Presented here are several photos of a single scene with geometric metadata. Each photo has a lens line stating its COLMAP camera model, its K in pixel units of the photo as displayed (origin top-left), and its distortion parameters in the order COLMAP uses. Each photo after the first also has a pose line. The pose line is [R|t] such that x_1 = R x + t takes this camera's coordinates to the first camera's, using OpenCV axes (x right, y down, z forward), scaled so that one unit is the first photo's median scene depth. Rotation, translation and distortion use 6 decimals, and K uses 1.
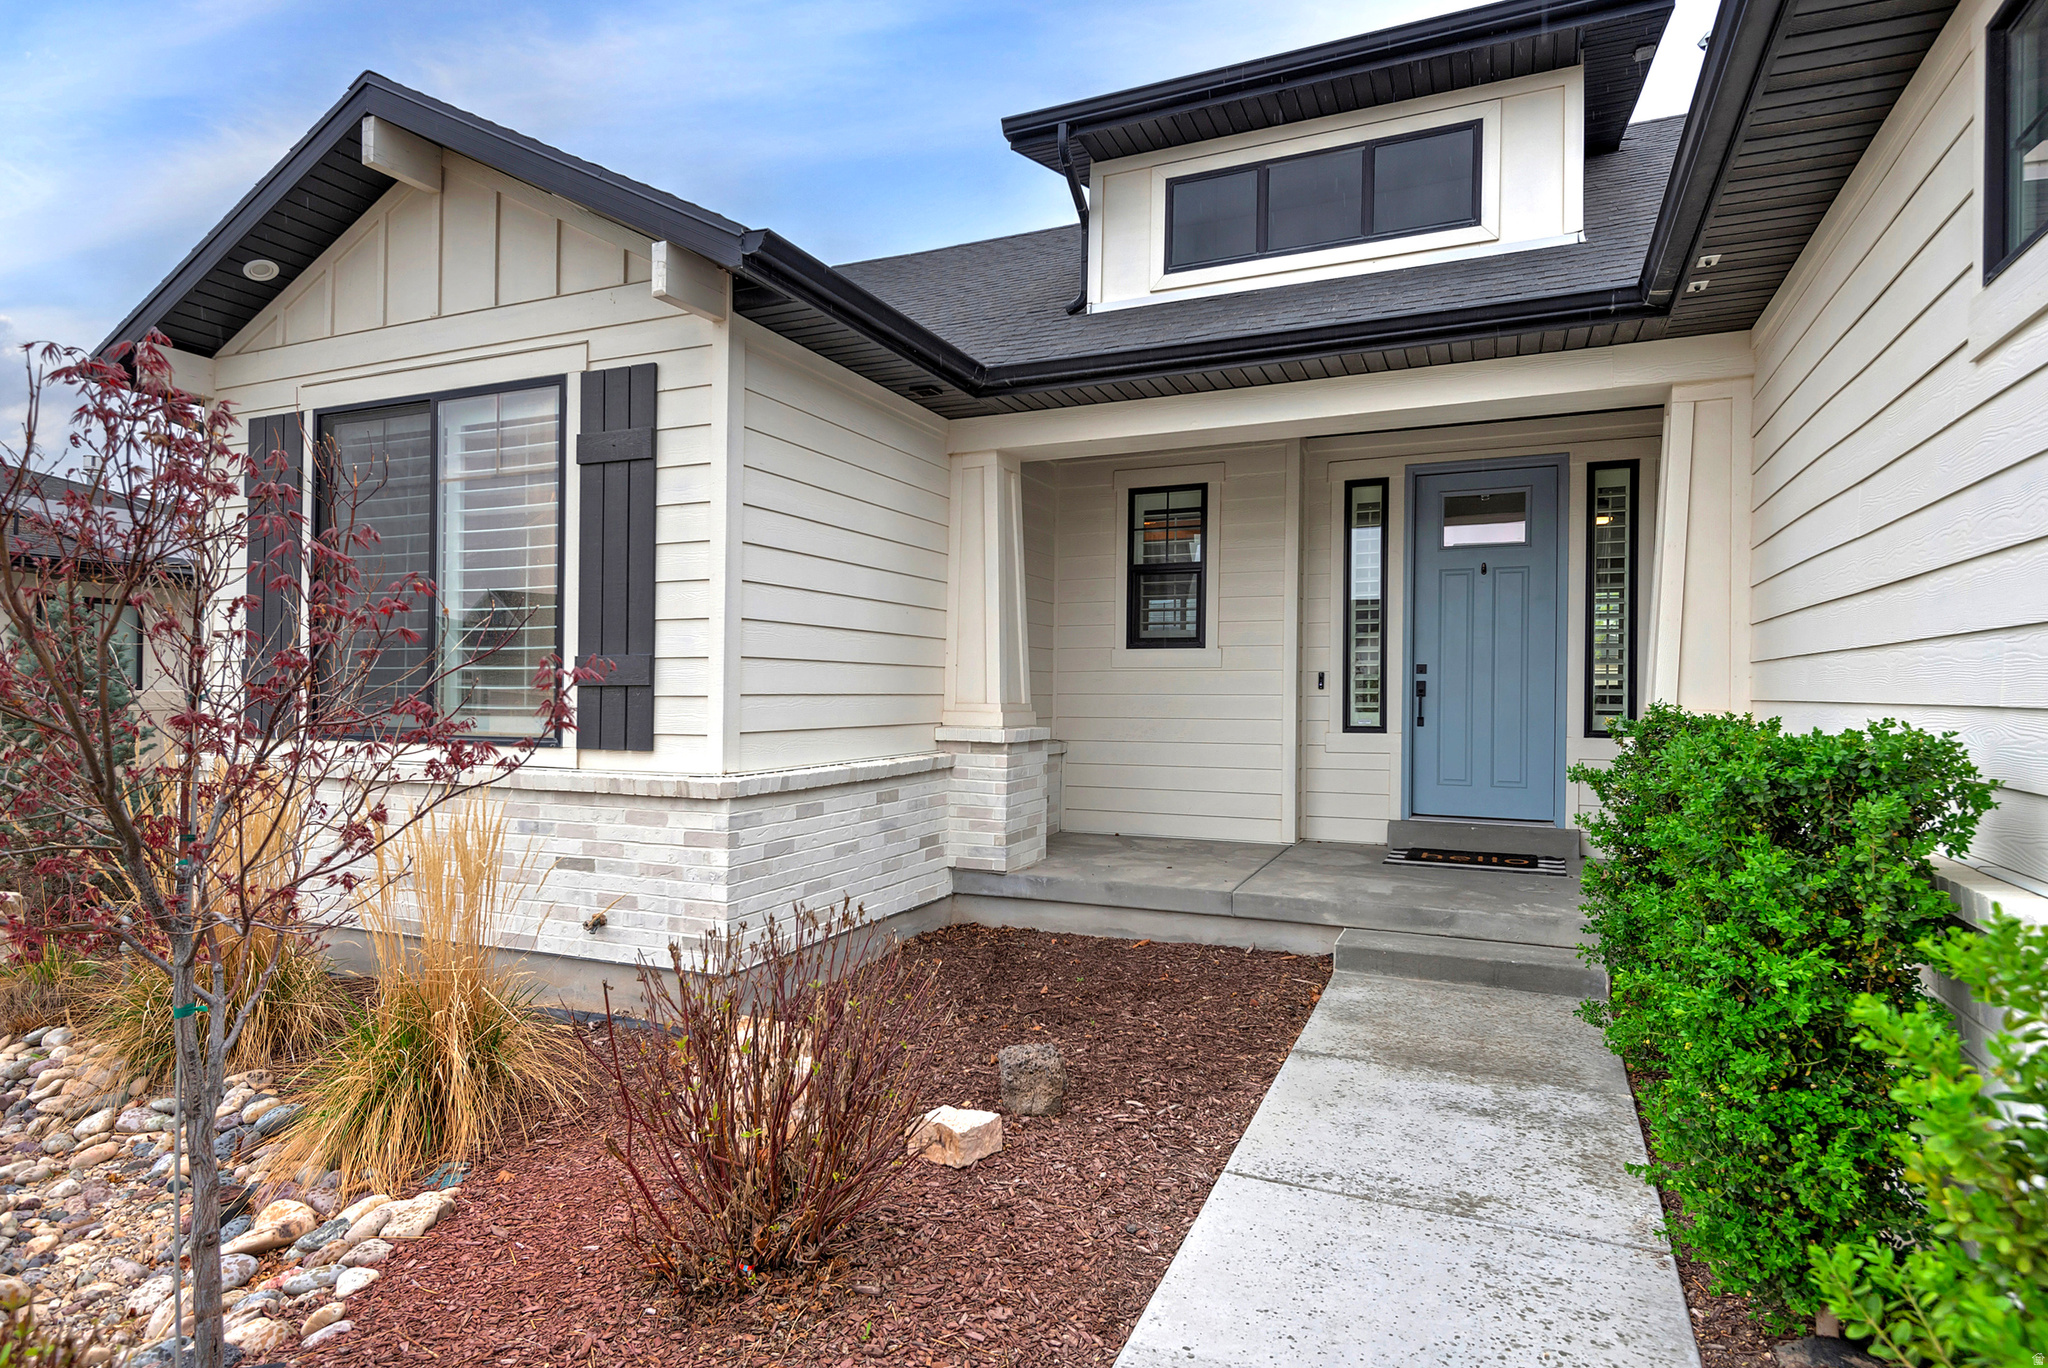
lens RADIAL K [[1112.4, 0, 977.6], [0, 1112.4, 681.5], [0, 0, 1]] dist [0.001000, -0.000116]
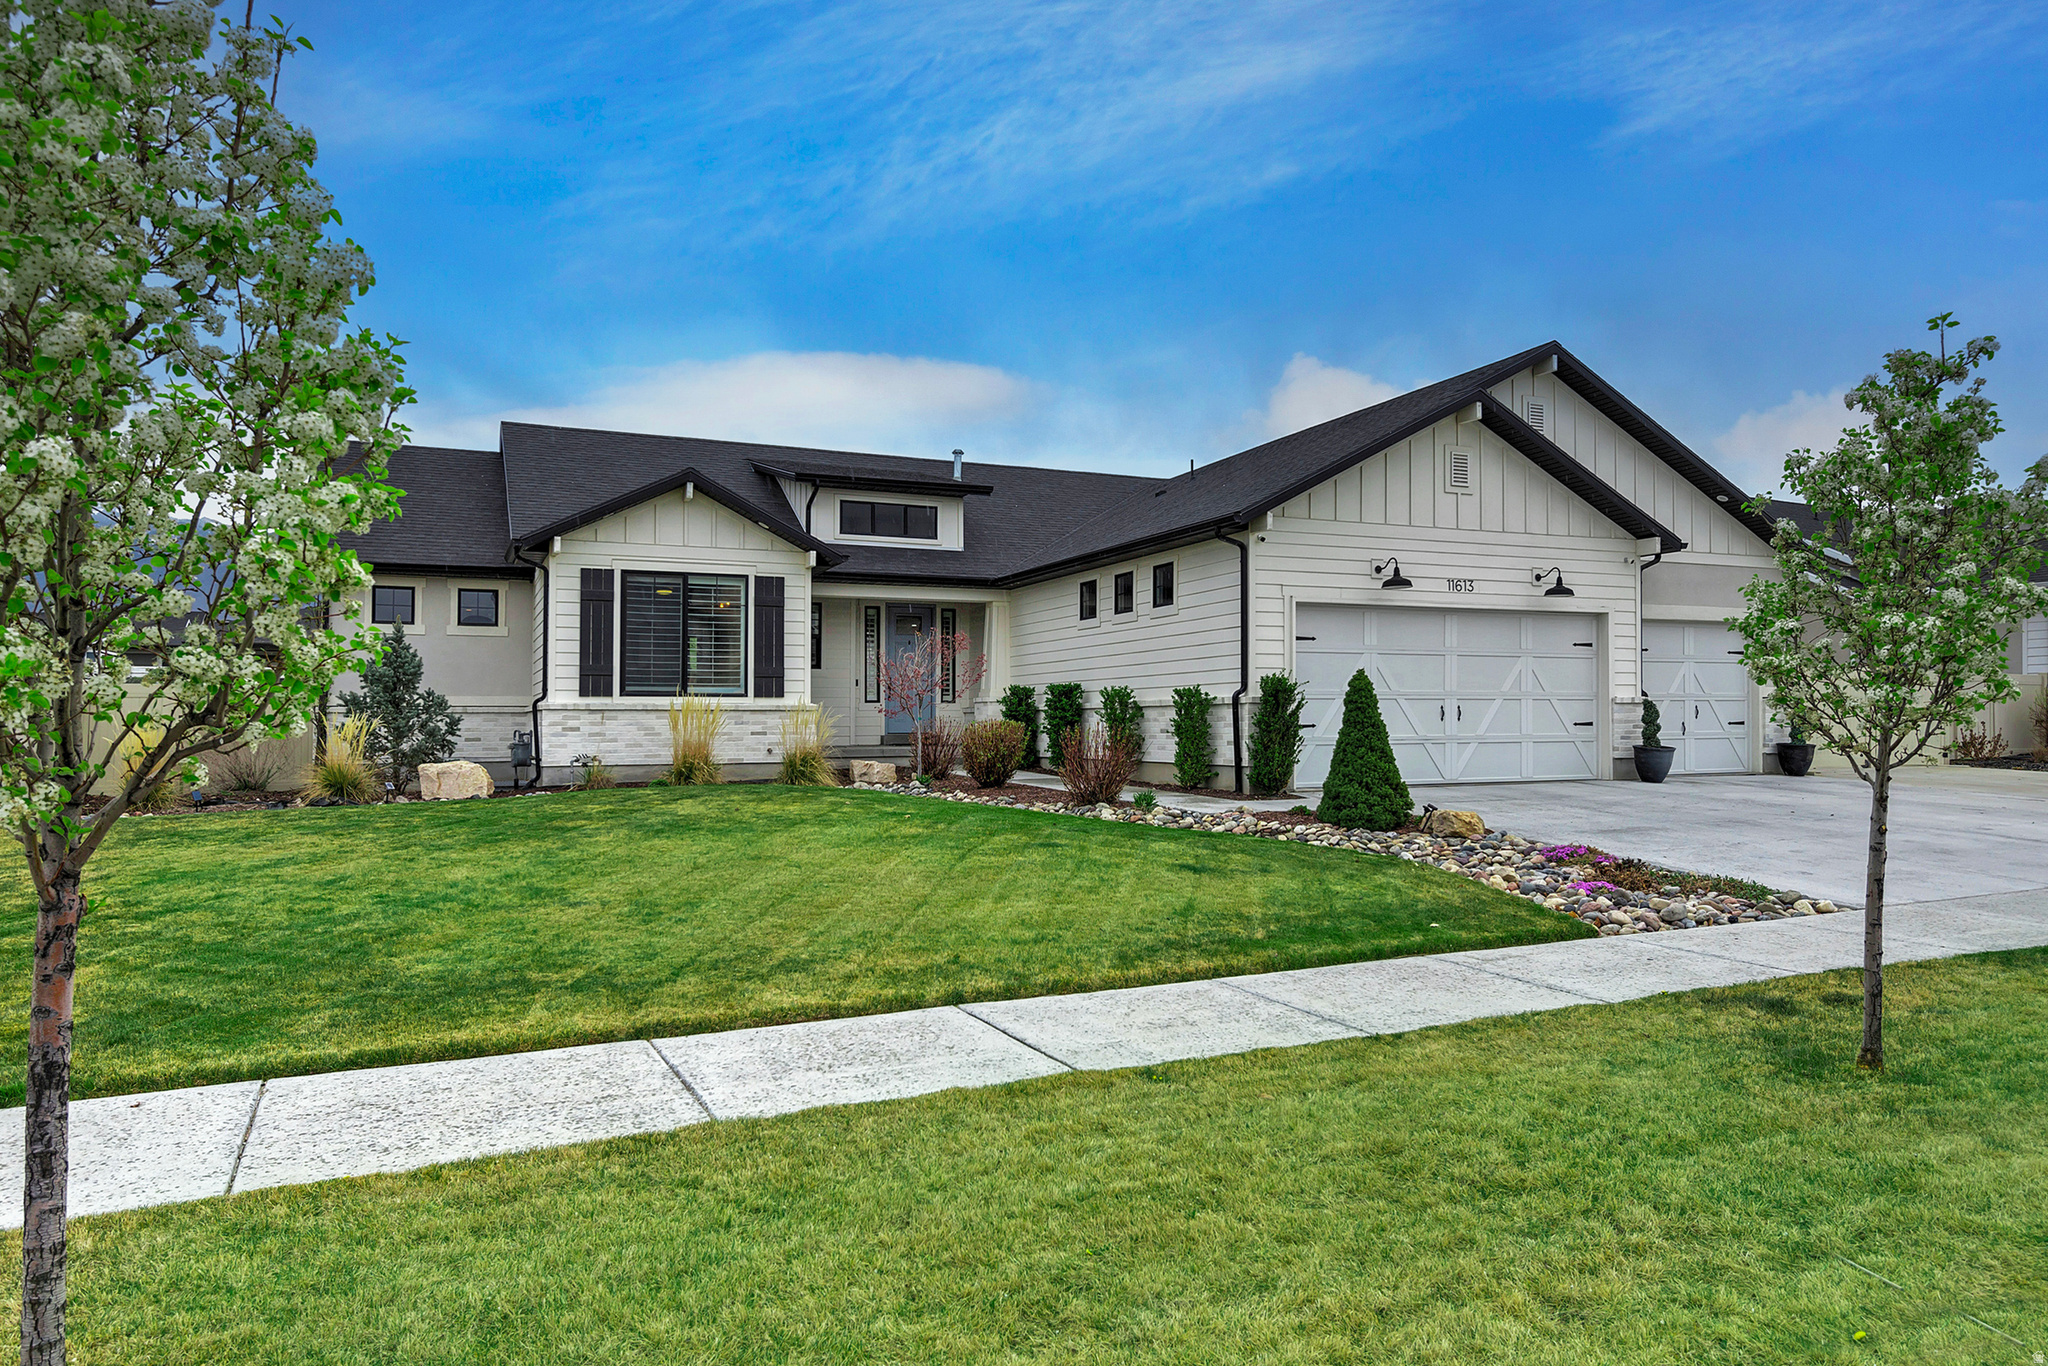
lens RADIAL K [[1309.7, 0, 1021.8], [0, 1309.7, 636.2], [0, 0, 1]] dist [-0.008823, -0.000241]
pose [[0.657178, 0.042288, 0.752548, -2.581763], [0.000197, 0.998415, -0.056276, 0.095508], [-0.753735, 0.037132, 0.656128, -1.926109]]
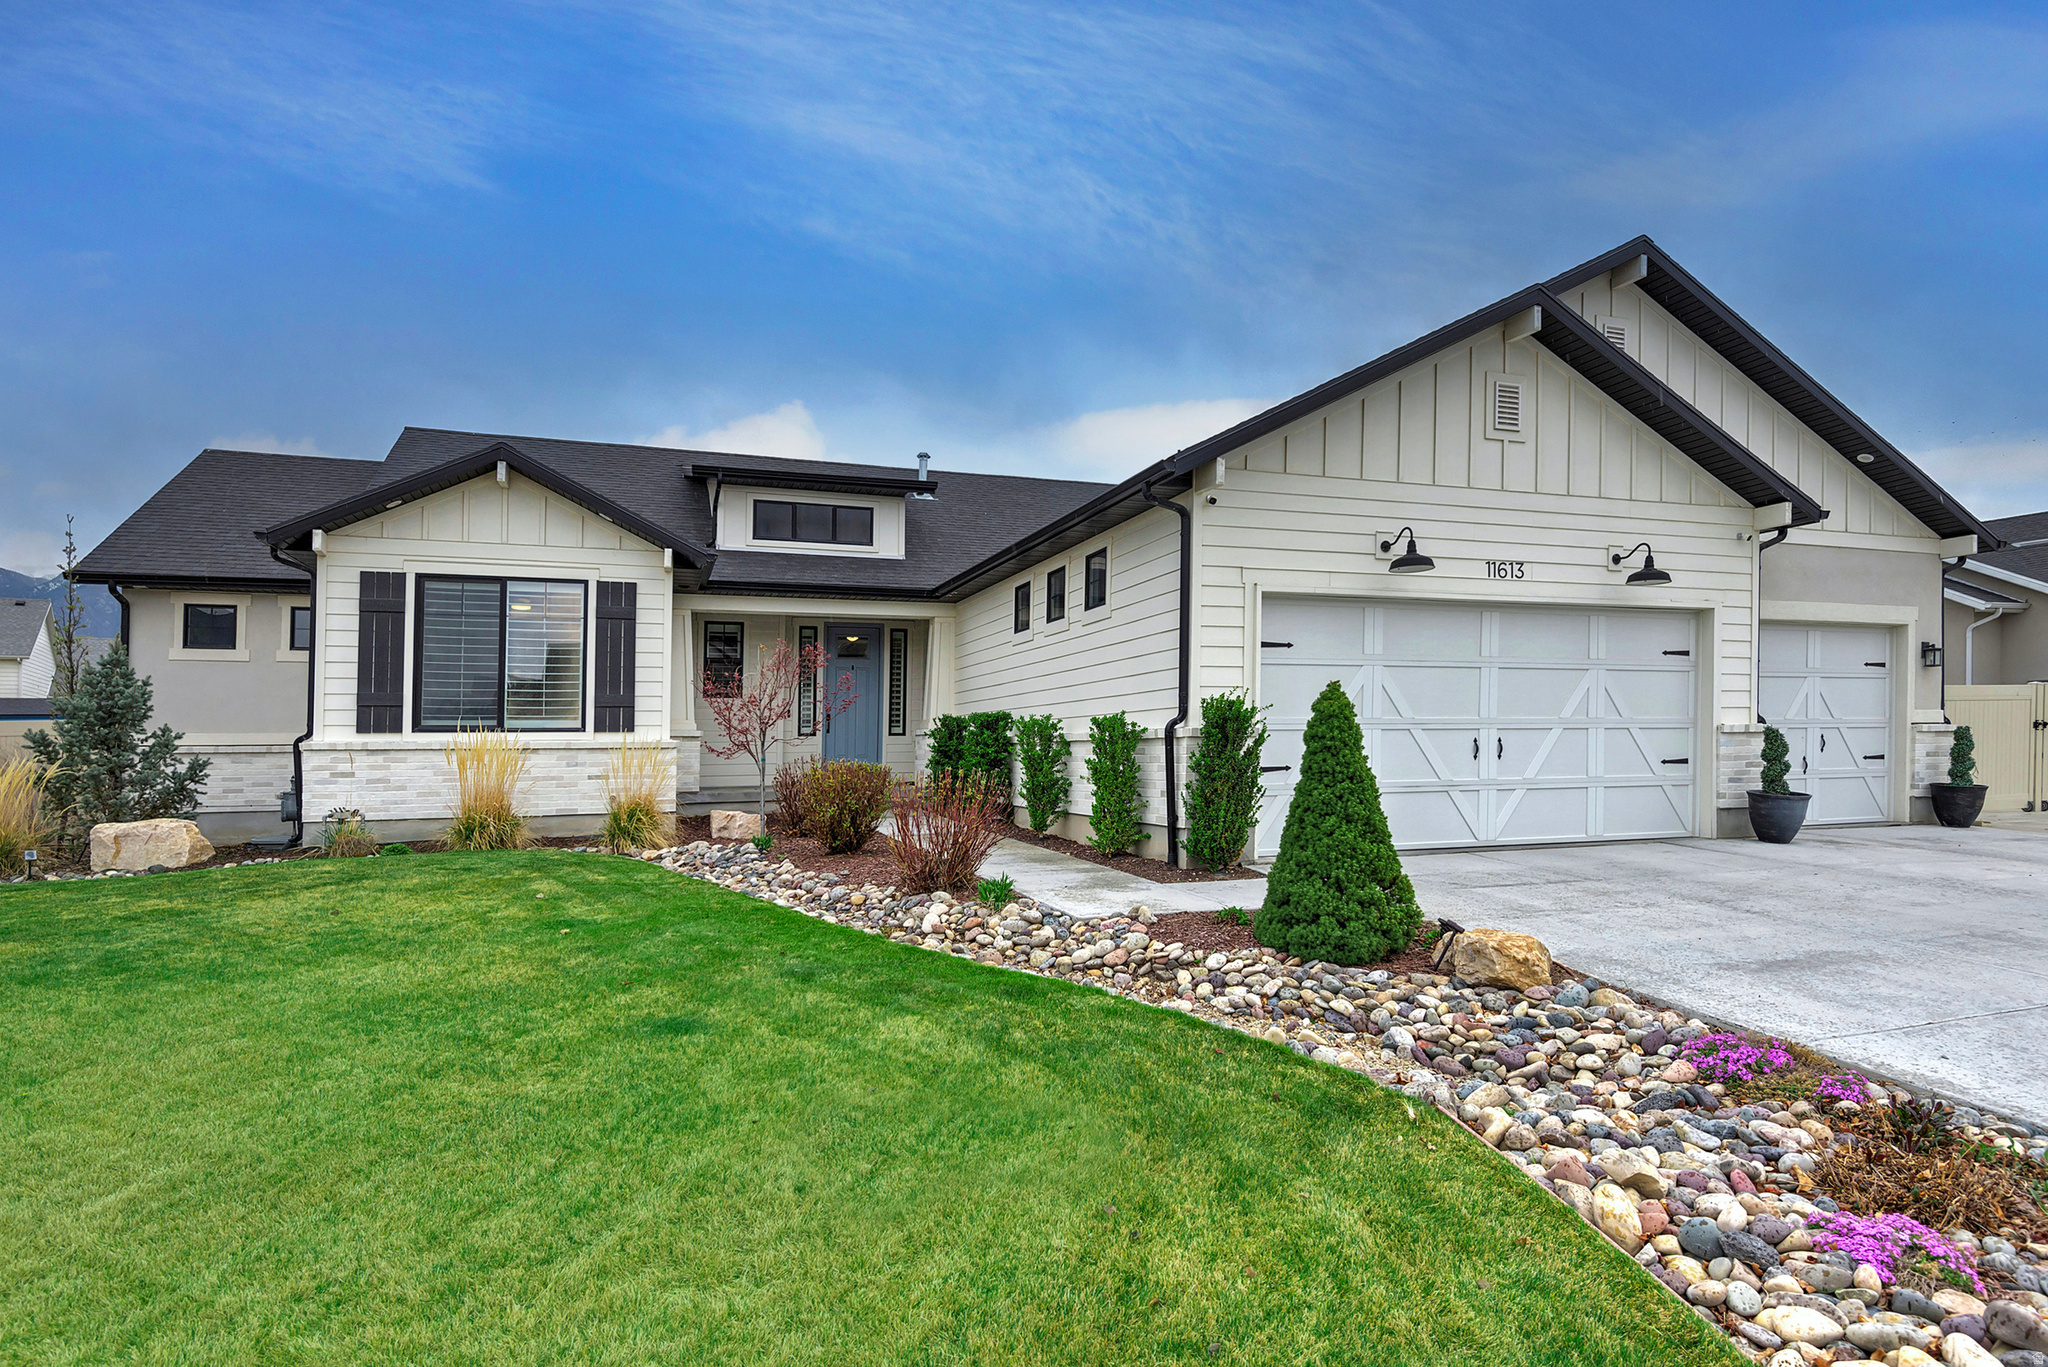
lens RADIAL K [[1077.1, 0, 1029.8], [0, 1077.1, 745.9], [0, 0, 1]] dist [0.001546, -0.000810]
pose [[0.716805, -0.010294, 0.697198, -1.324189], [0.006471, 0.999946, 0.008110, 0.077913], [-0.697244, -0.001301, 0.716833, -1.384762]]
